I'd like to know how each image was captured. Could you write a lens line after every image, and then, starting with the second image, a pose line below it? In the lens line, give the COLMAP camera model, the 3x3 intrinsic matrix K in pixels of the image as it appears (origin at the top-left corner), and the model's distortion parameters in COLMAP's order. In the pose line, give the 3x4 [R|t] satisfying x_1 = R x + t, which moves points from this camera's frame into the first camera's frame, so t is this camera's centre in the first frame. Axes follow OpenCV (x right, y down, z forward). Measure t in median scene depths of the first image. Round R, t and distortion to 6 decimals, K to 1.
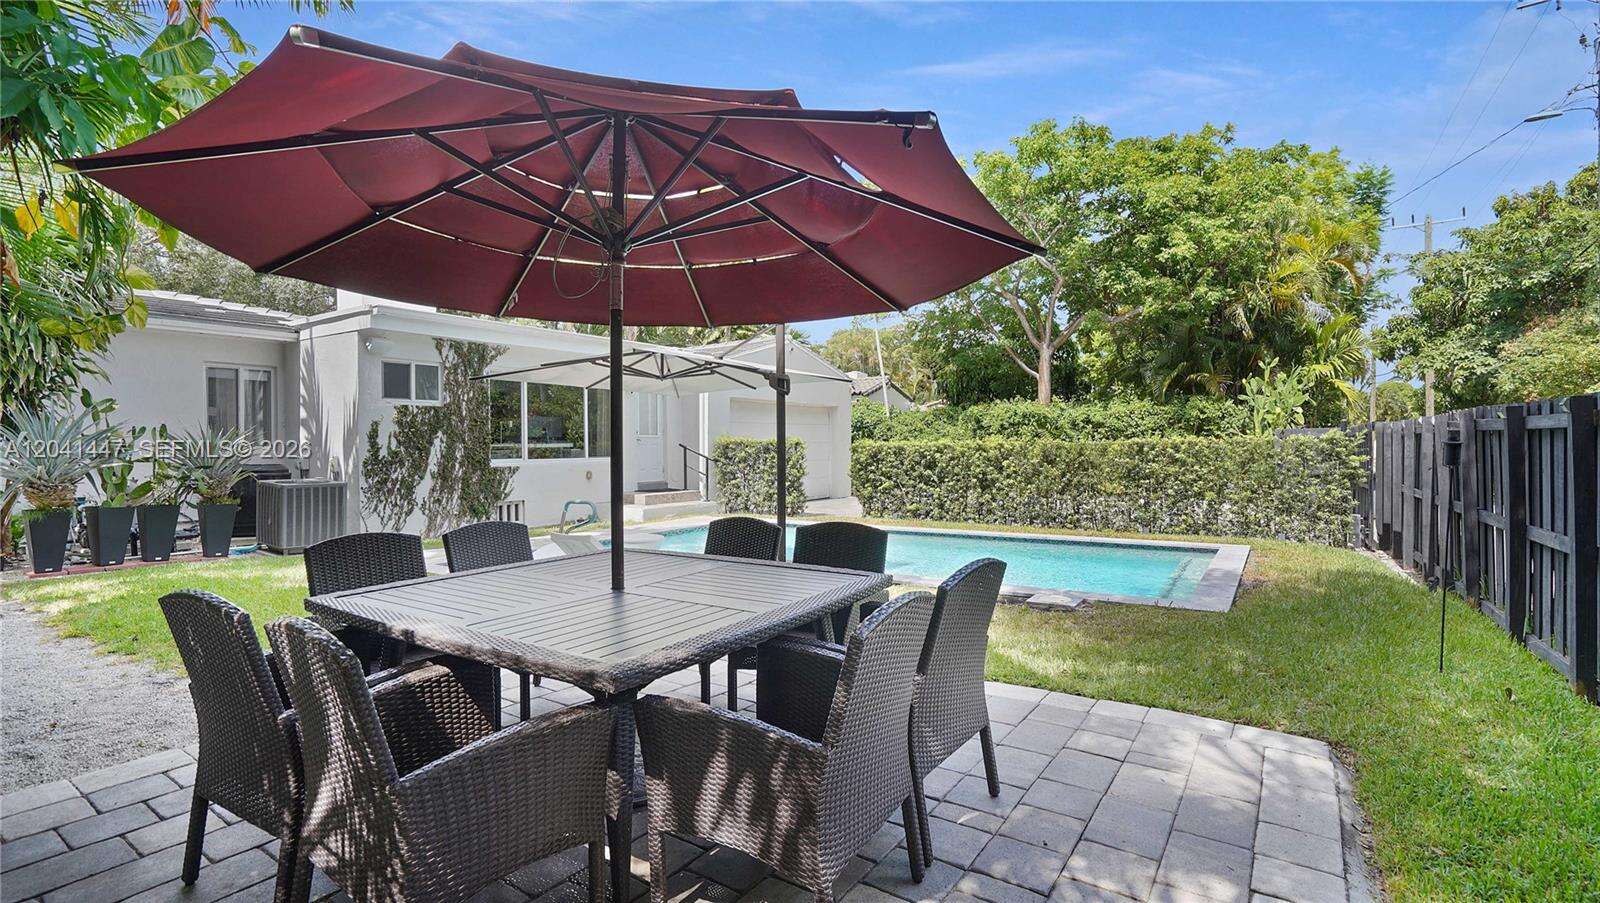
lens RADIAL K [[749.0, 0, 799.5], [0, 749.0, 444.3], [0, 0, 1]] dist [-0.027120, 0.001383]
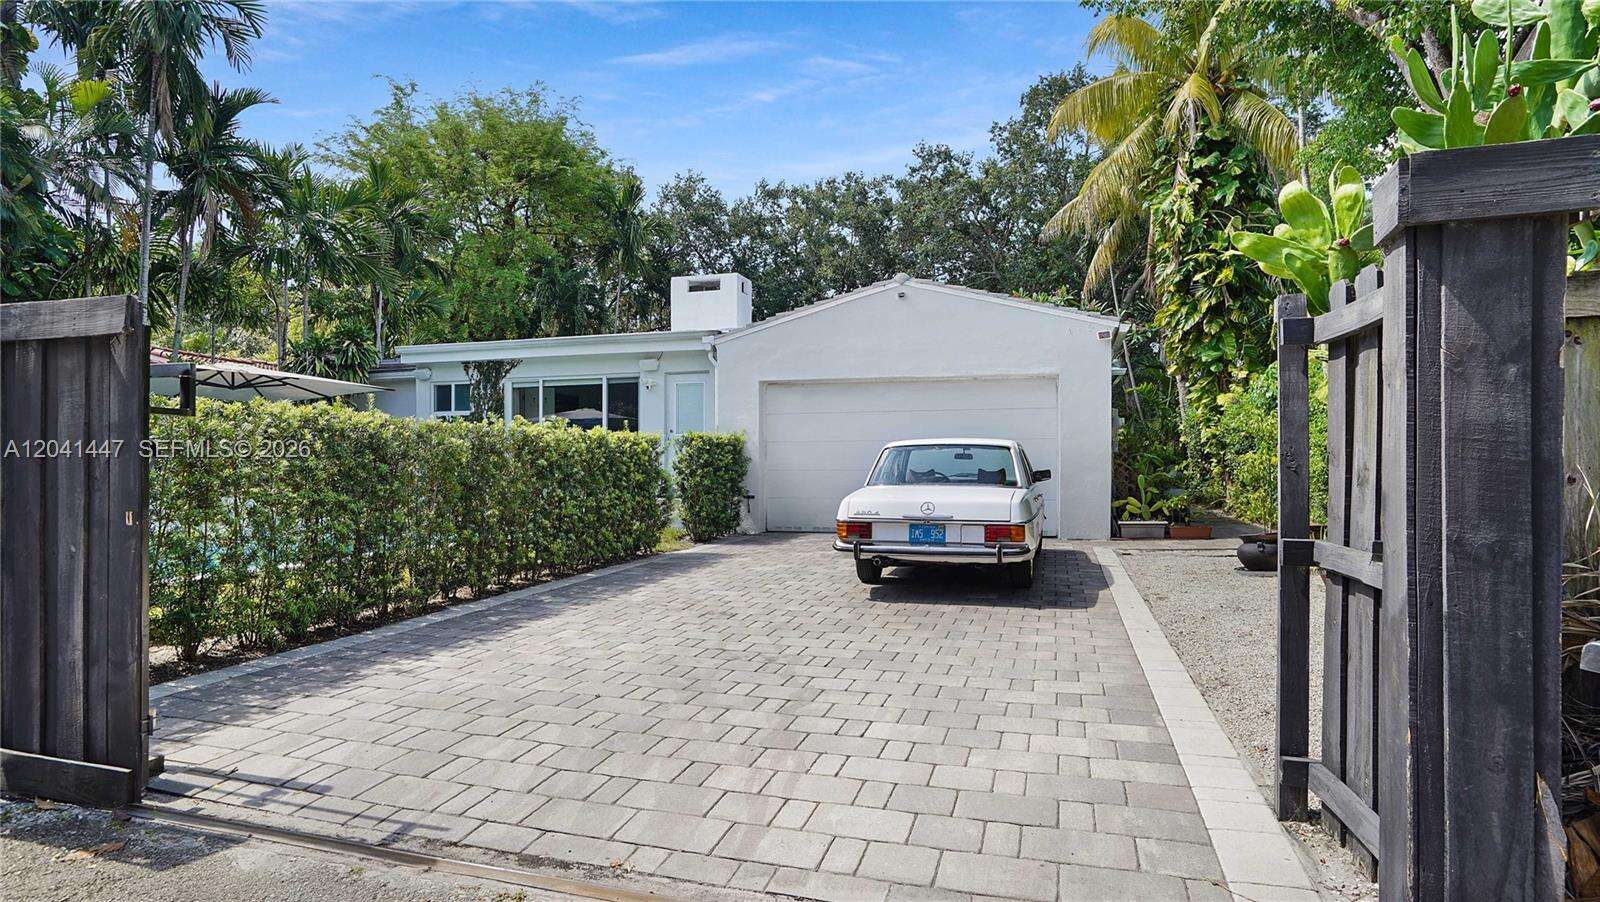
lens RADIAL K [[863.1, 0, 788.1], [0, 863.1, 458.3], [0, 0, 1]] dist [-0.017080, 0.000038]
pose [[0.265940, 0.001528, -0.963988, 1.074289], [0.002434, 0.999994, 0.002257, 0.019612], [0.963987, -0.002946, 0.265934, 1.138218]]
